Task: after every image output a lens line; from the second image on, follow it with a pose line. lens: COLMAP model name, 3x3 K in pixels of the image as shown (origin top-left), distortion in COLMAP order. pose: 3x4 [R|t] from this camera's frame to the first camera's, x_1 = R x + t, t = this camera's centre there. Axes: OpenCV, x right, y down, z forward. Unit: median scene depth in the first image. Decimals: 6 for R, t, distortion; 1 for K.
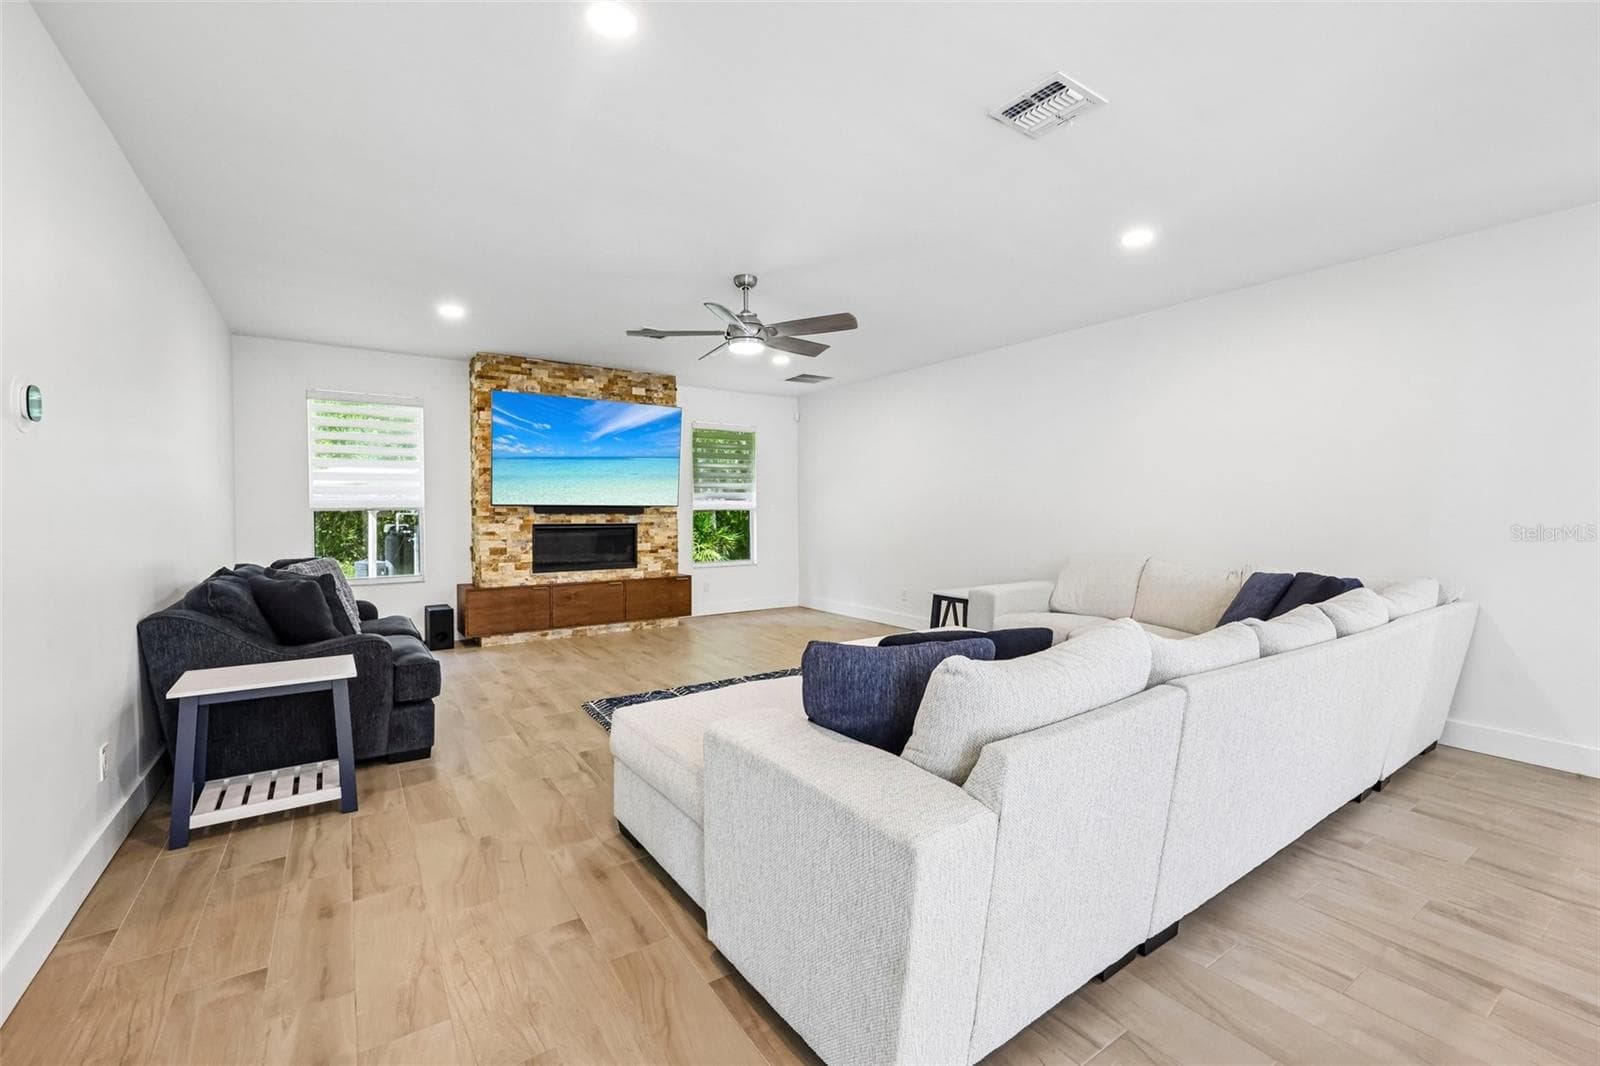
lens RADIAL K [[680.5, 0, 798.1], [0, 680.5, 530.5], [0, 0, 1]] dist [0.010795, -0.000306]
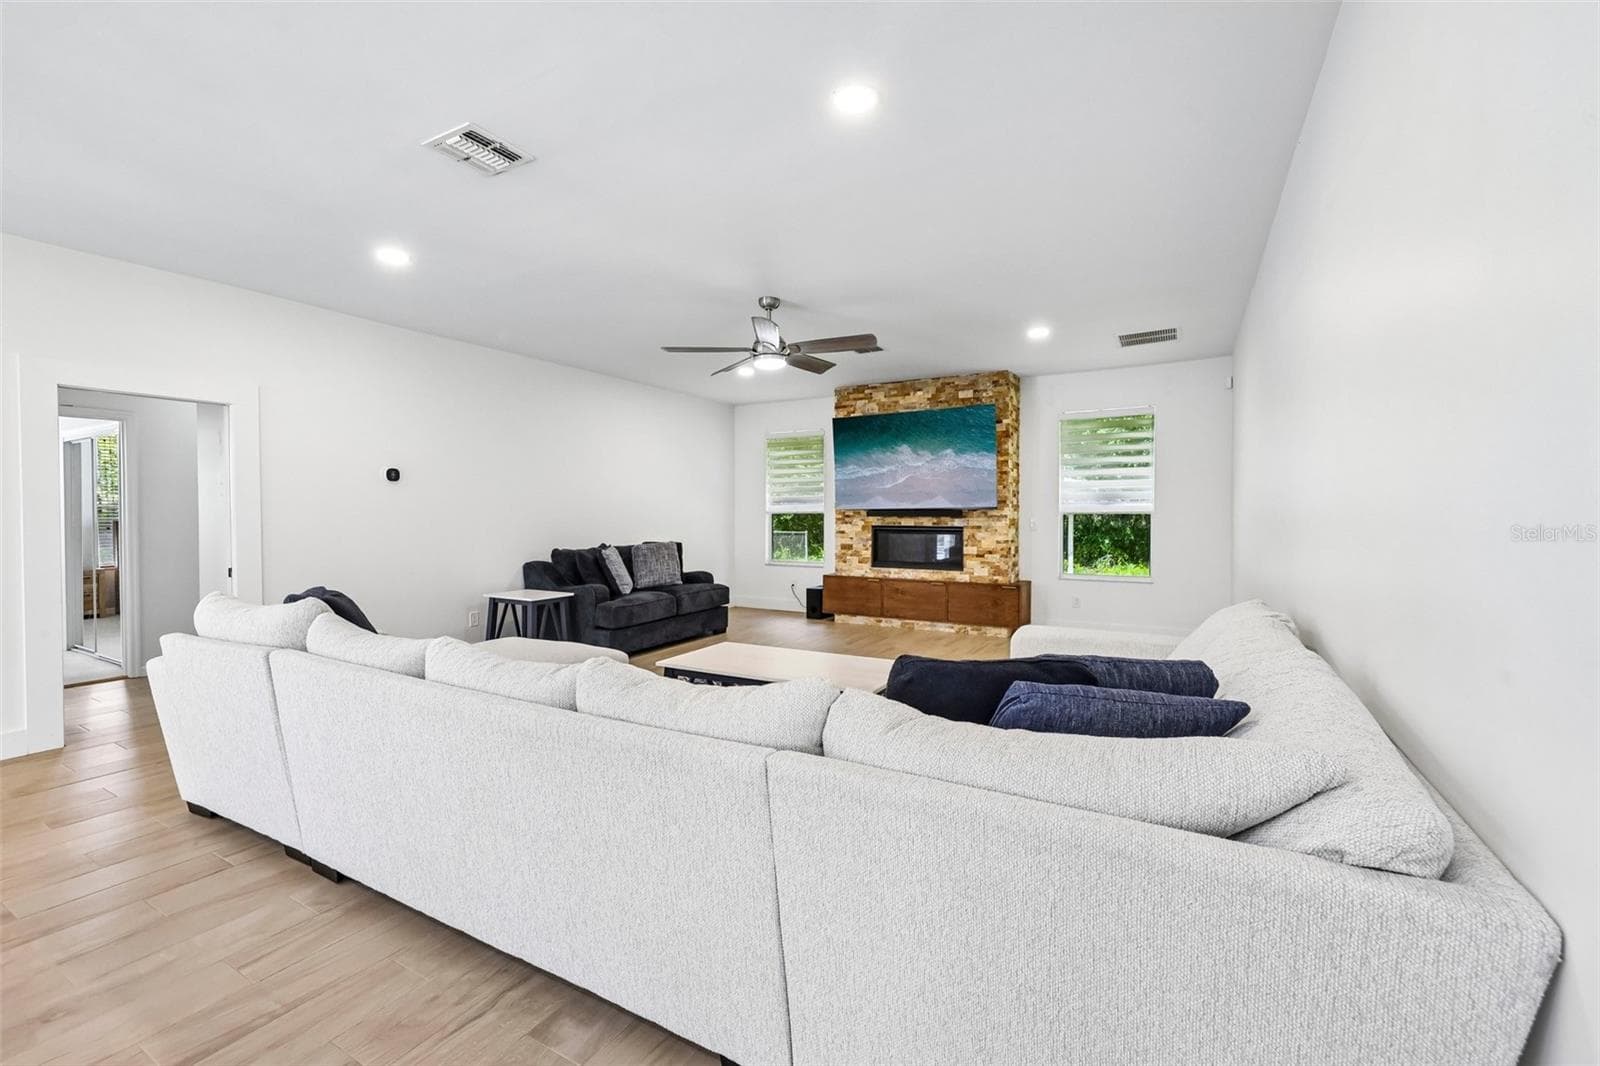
lens RADIAL K [[680.5, 0, 798.1], [0, 680.5, 530.5], [0, 0, 1]] dist [0.010795, -0.000306]
pose [[0.422745, 0.023865, -0.905935, 0.603668], [-0.026445, 0.999552, 0.013991, -0.013068], [0.905863, 0.018043, 0.423186, 0.380012]]
